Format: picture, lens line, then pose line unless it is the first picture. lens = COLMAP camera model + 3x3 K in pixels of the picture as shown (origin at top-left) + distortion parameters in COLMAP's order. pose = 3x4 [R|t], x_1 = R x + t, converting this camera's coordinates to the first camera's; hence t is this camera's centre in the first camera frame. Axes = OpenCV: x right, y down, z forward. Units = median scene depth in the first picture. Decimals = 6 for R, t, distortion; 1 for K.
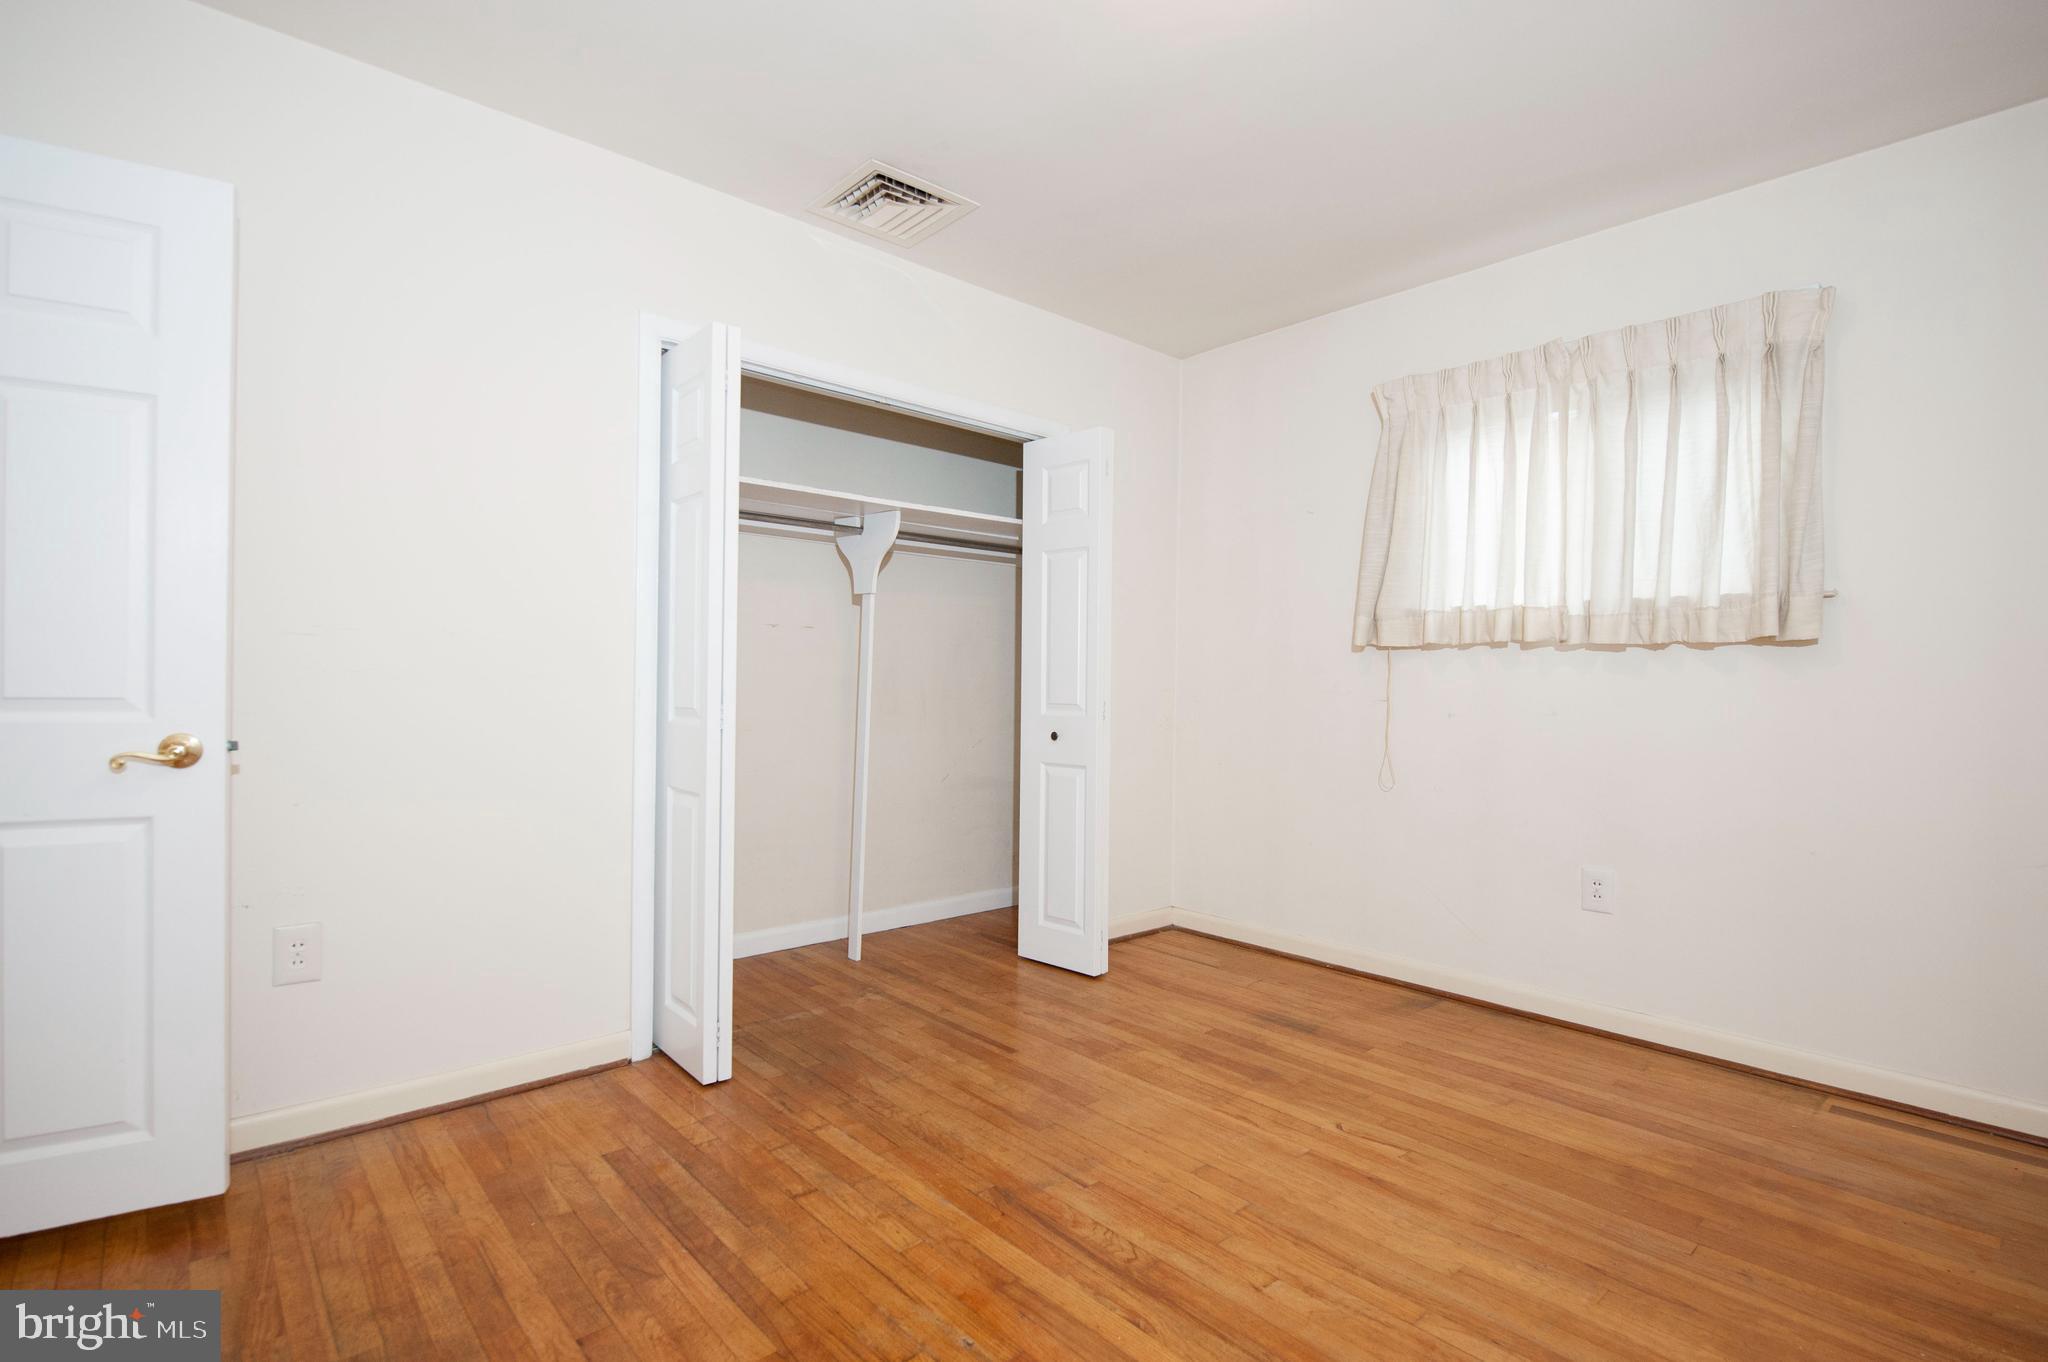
lens RADIAL K [[978.0, 0, 1021.1], [0, 978.0, 696.6], [0, 0, 1]] dist [0.000189, -0.001047]
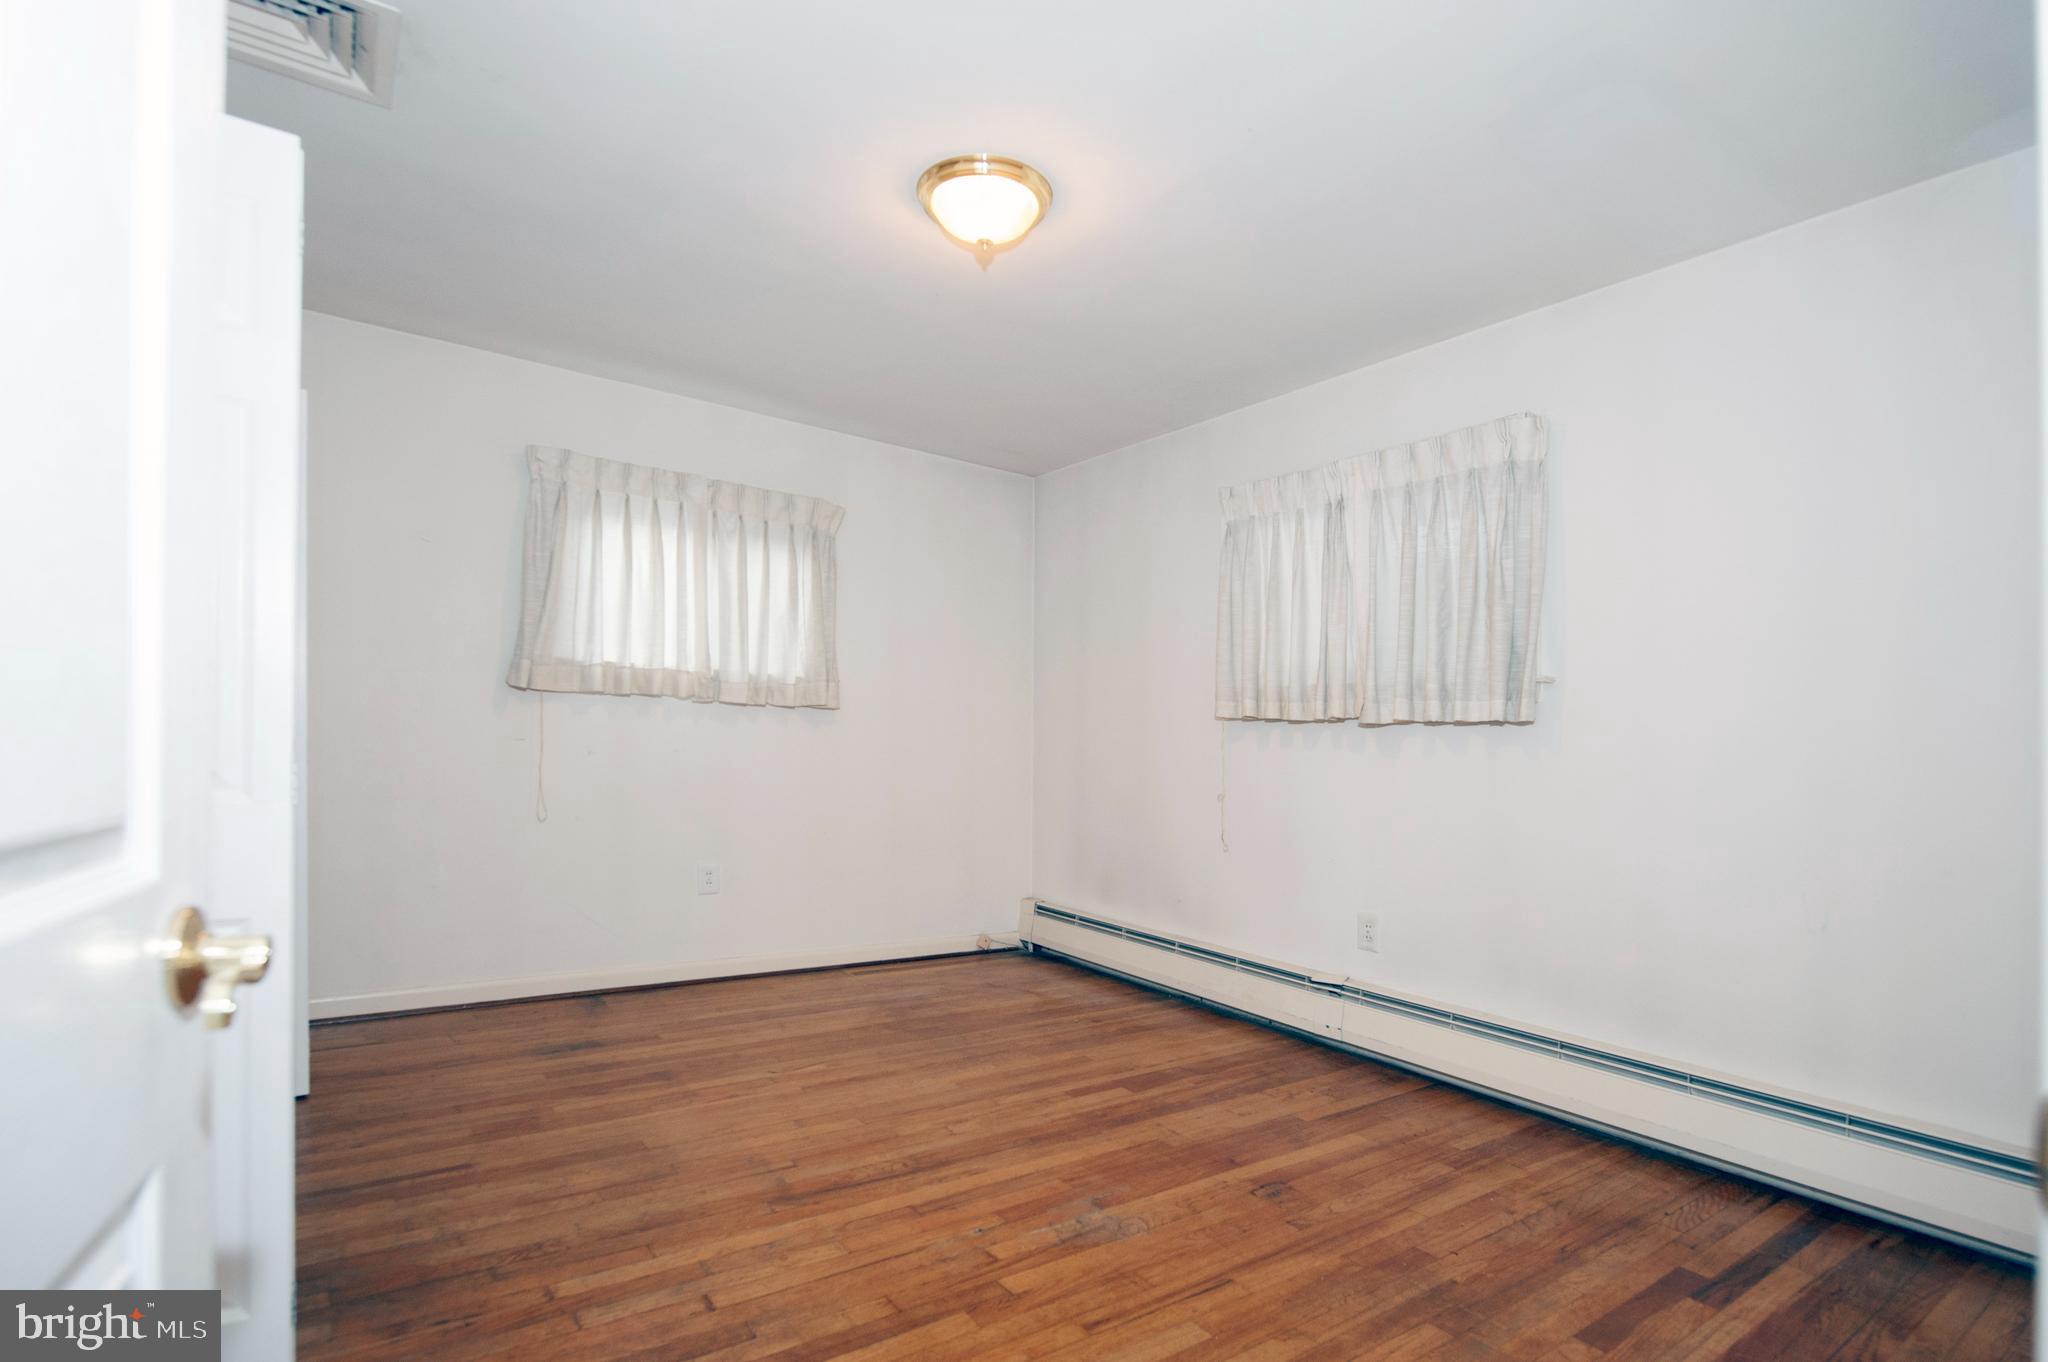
lens RADIAL K [[978.0, 0, 1021.1], [0, 978.0, 696.6], [0, 0, 1]] dist [0.000189, -0.001047]
pose [[0.095692, 0.046004, 0.994347, -0.902532], [-0.034594, 0.998482, -0.042866, -0.017317], [-0.994810, -0.030297, 0.097138, 0.519428]]
